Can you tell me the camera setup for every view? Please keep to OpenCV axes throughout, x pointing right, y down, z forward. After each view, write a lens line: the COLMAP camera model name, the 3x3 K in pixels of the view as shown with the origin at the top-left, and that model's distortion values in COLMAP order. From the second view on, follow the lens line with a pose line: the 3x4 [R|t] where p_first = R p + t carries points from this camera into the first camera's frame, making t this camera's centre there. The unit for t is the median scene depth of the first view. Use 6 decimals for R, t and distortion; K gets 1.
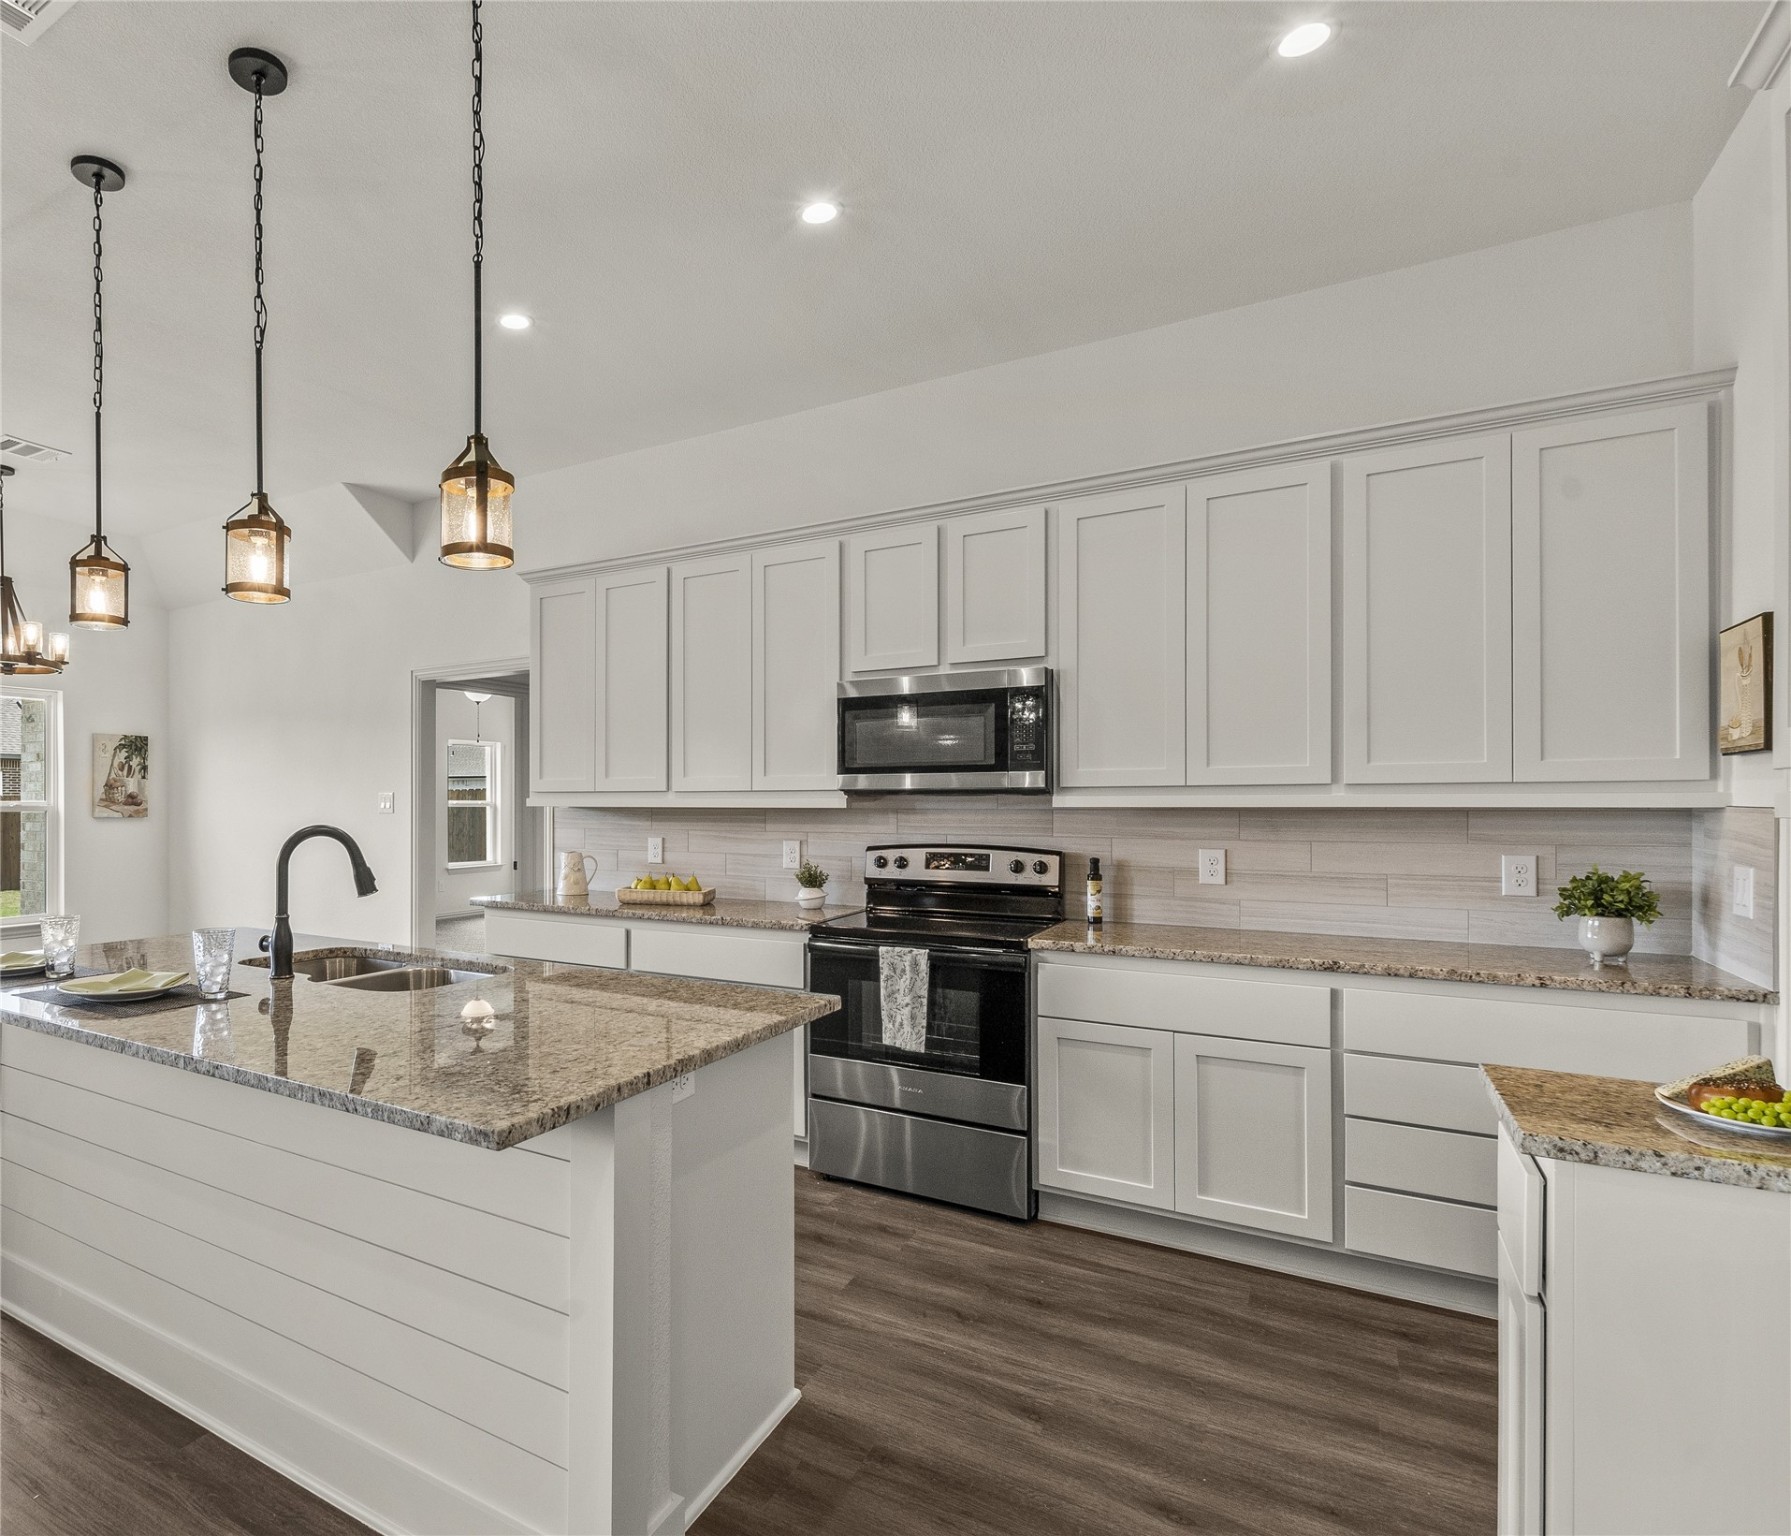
lens RADIAL K [[995.5, 0, 646.9], [0, 995.5, 803.4], [0, 0, 1]] dist [0.002085, -0.000192]
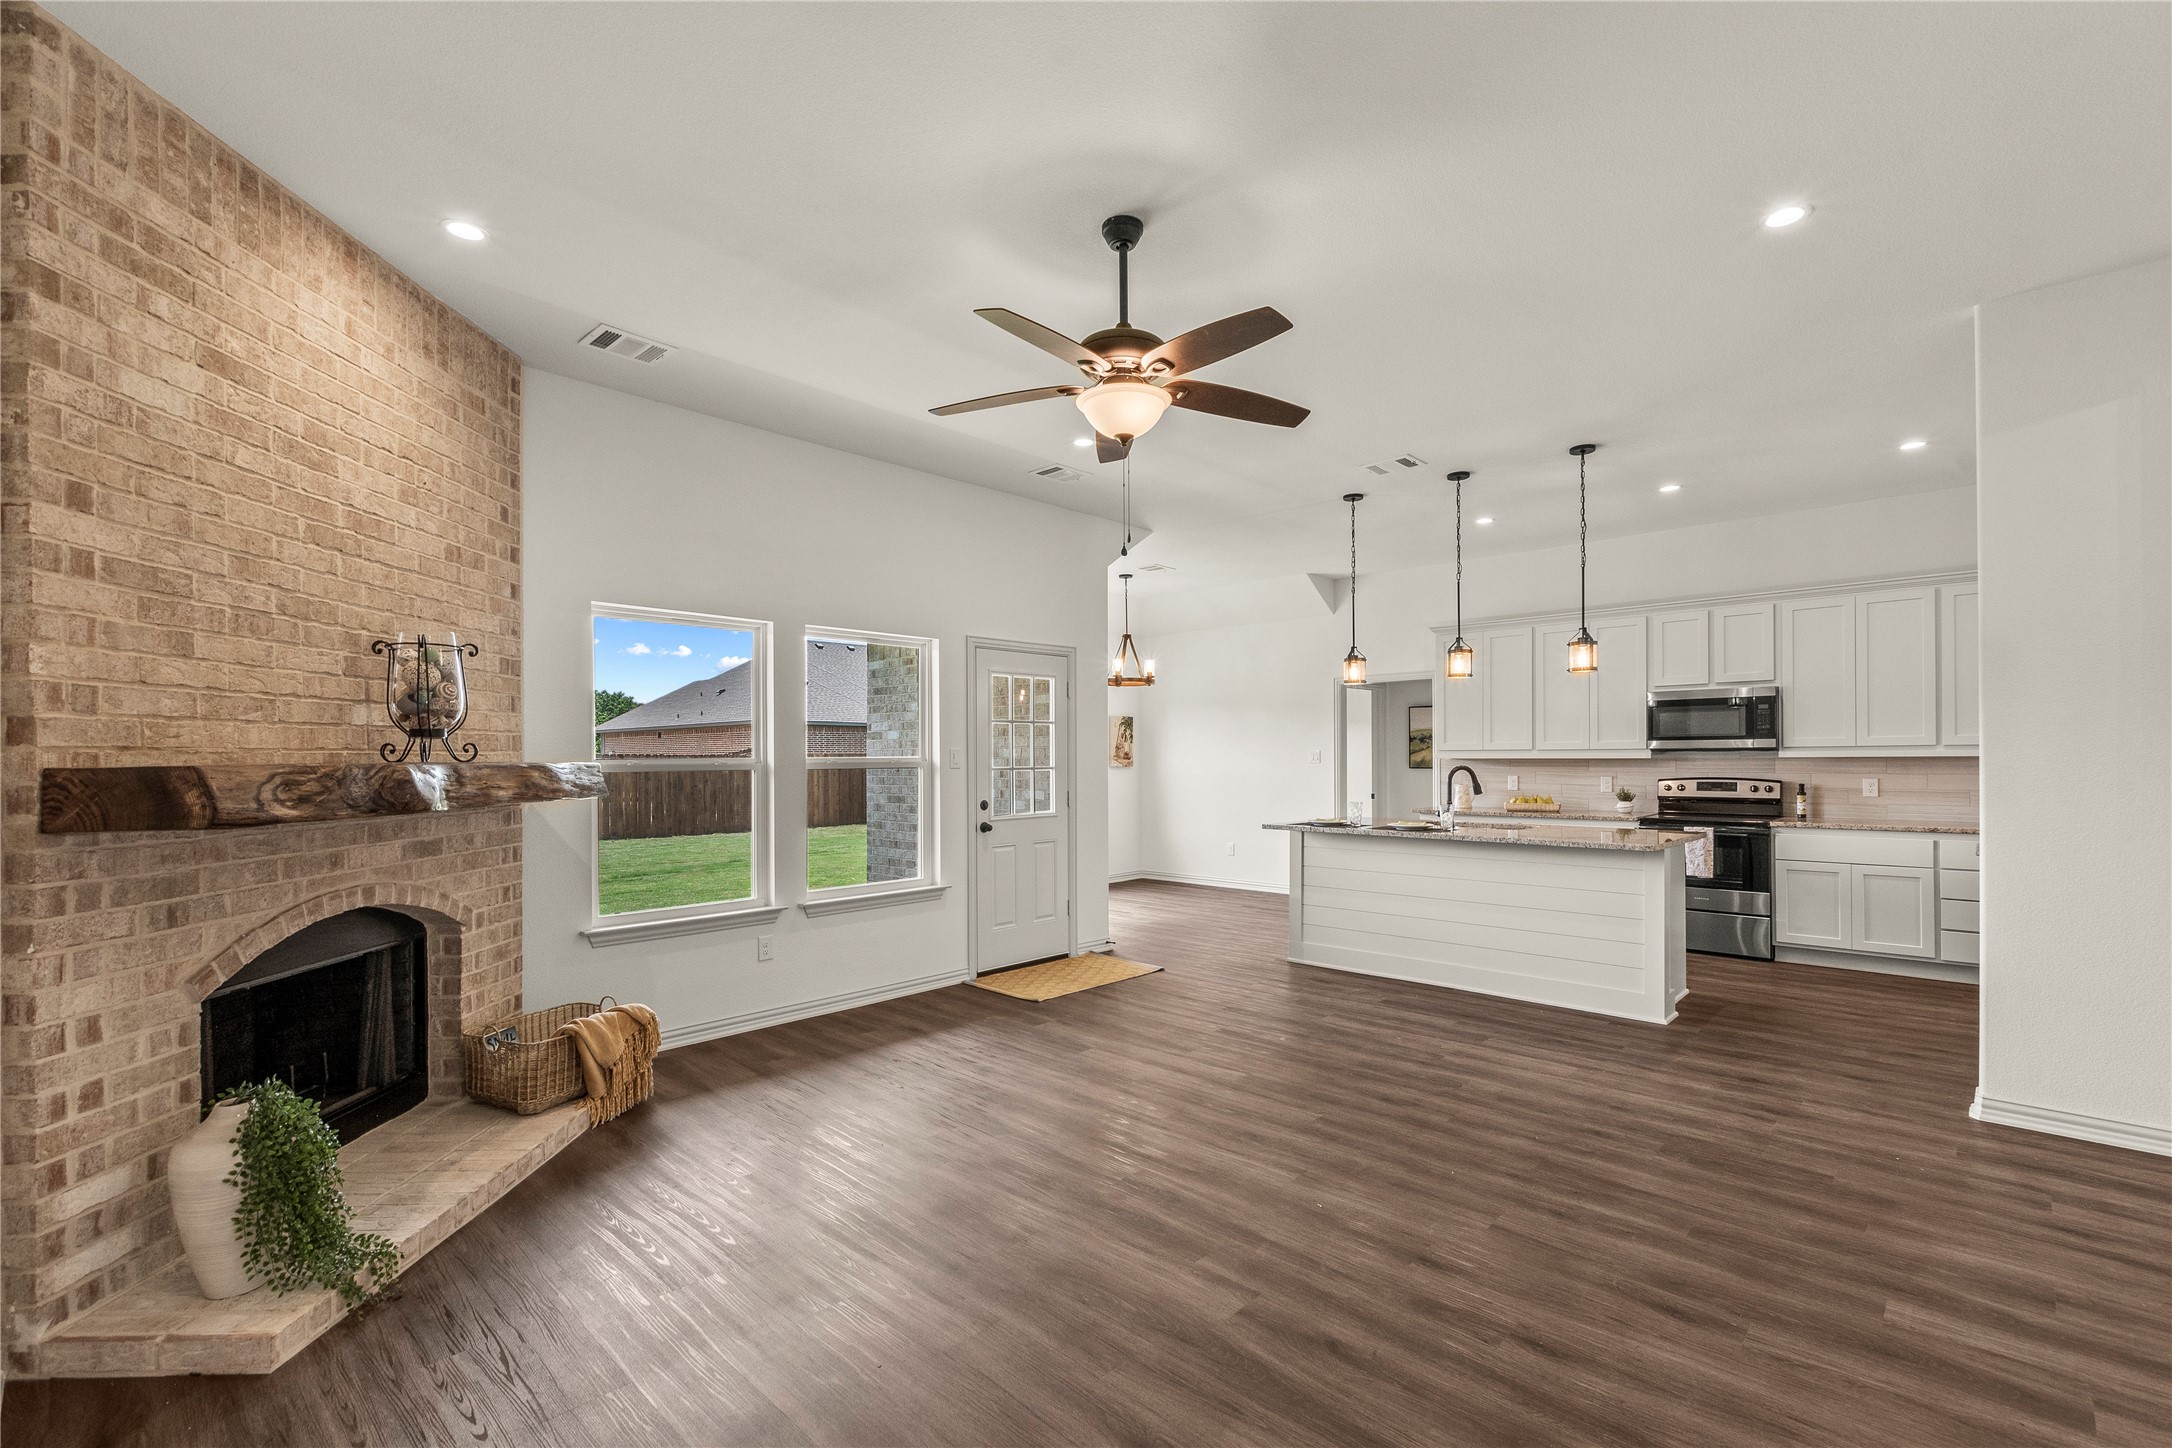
lens RADIAL K [[950.5, 0, 1090.8], [0, 950.5, 755.3], [0, 0, 1]] dist [0.009312, -0.003435]
pose [[0.986039, -0.005231, -0.166433, -0.588552], [0.004903, 0.999985, -0.002383, -0.002017], [0.166443, 0.001534, 0.986050, -1.030896]]
